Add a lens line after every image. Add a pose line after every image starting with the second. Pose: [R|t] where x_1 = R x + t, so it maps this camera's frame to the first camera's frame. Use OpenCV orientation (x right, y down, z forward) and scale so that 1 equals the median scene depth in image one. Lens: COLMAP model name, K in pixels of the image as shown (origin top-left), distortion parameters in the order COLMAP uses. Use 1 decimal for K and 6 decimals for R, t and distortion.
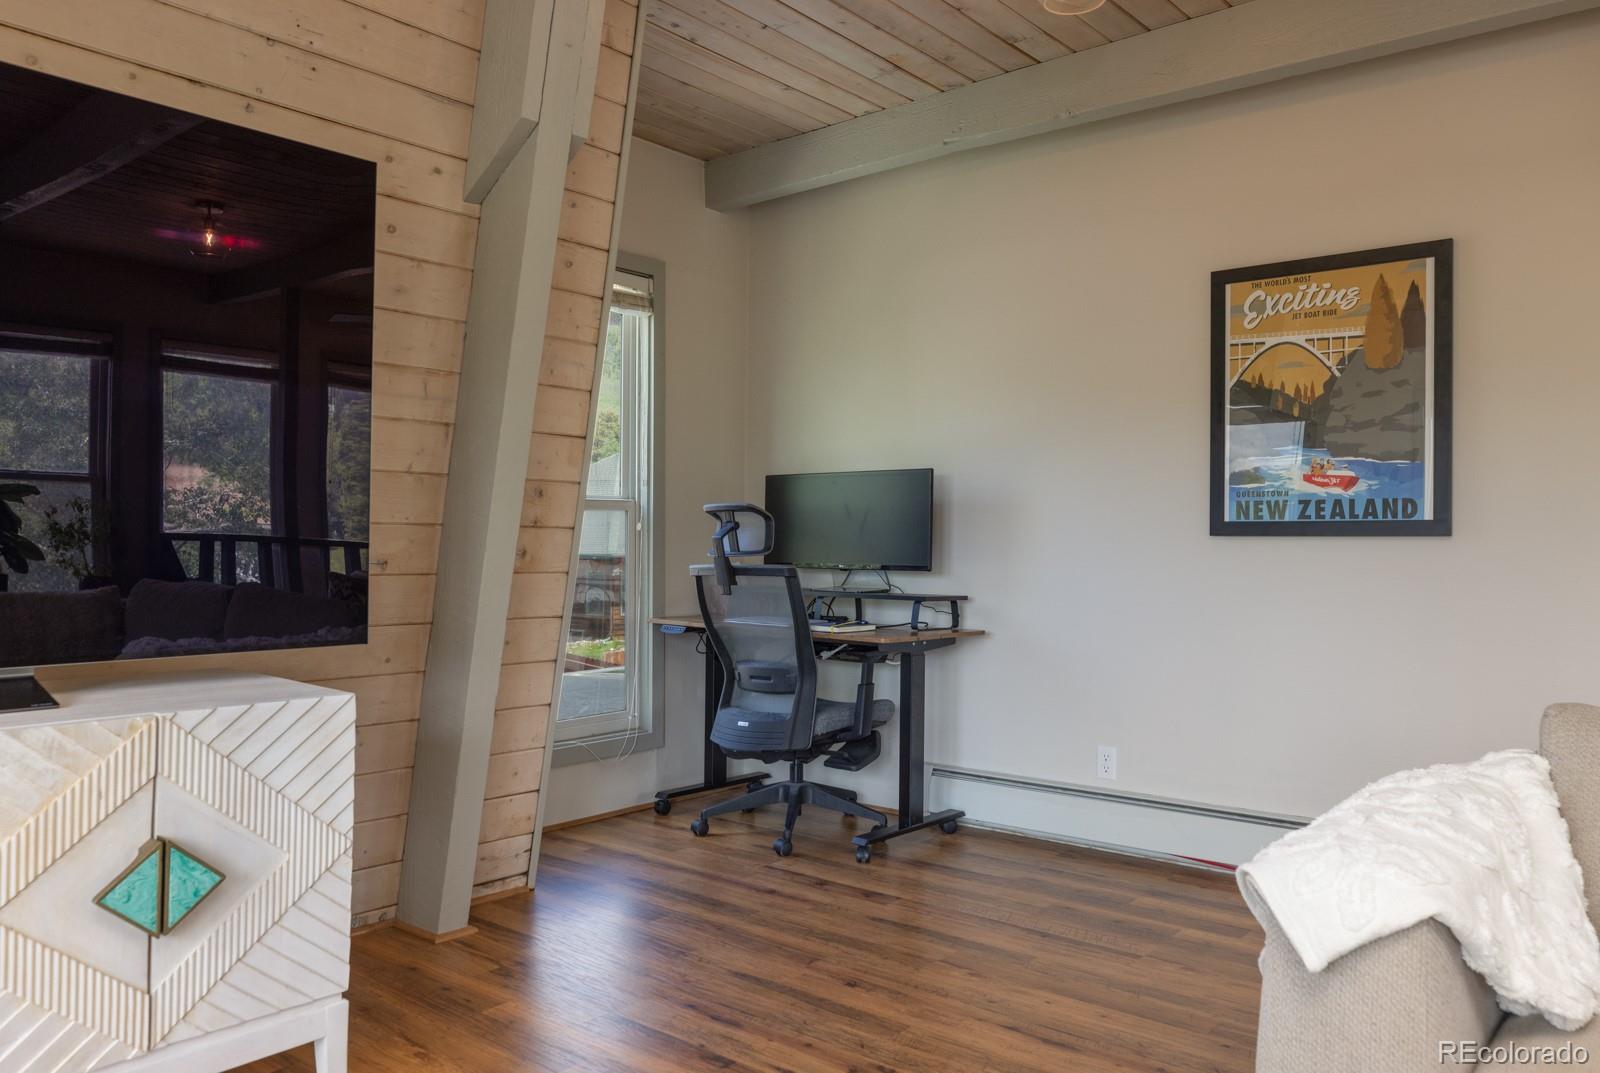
lens RADIAL K [[1208.6, 0, 798.6], [0, 1208.6, 533.4], [0, 0, 1]] dist [0.001245, -0.000135]
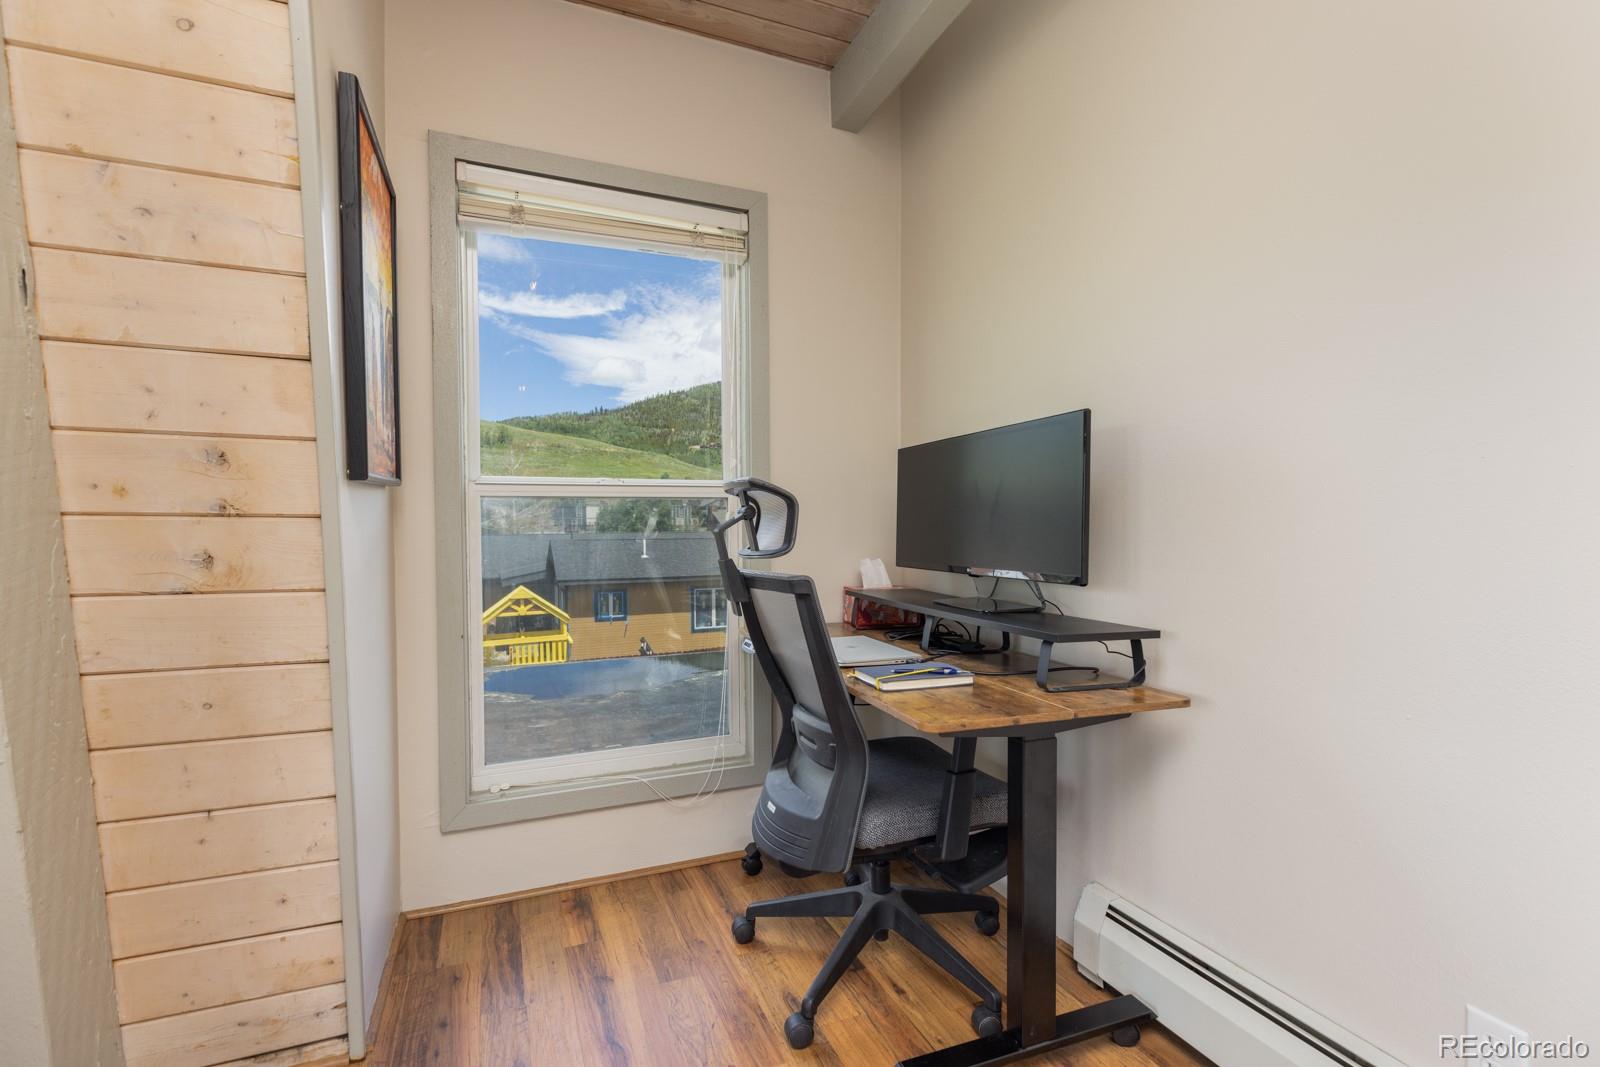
lens RADIAL K [[712.6, 0, 803.3], [0, 712.6, 535.6], [0, 0, 1]] dist [0.001869, 0.000583]
pose [[0.886053, 0.000462, -0.463584, 0.146154], [0.006117, 0.999901, 0.012689, 0.001261], [0.463544, -0.014079, 0.885962, 0.623798]]
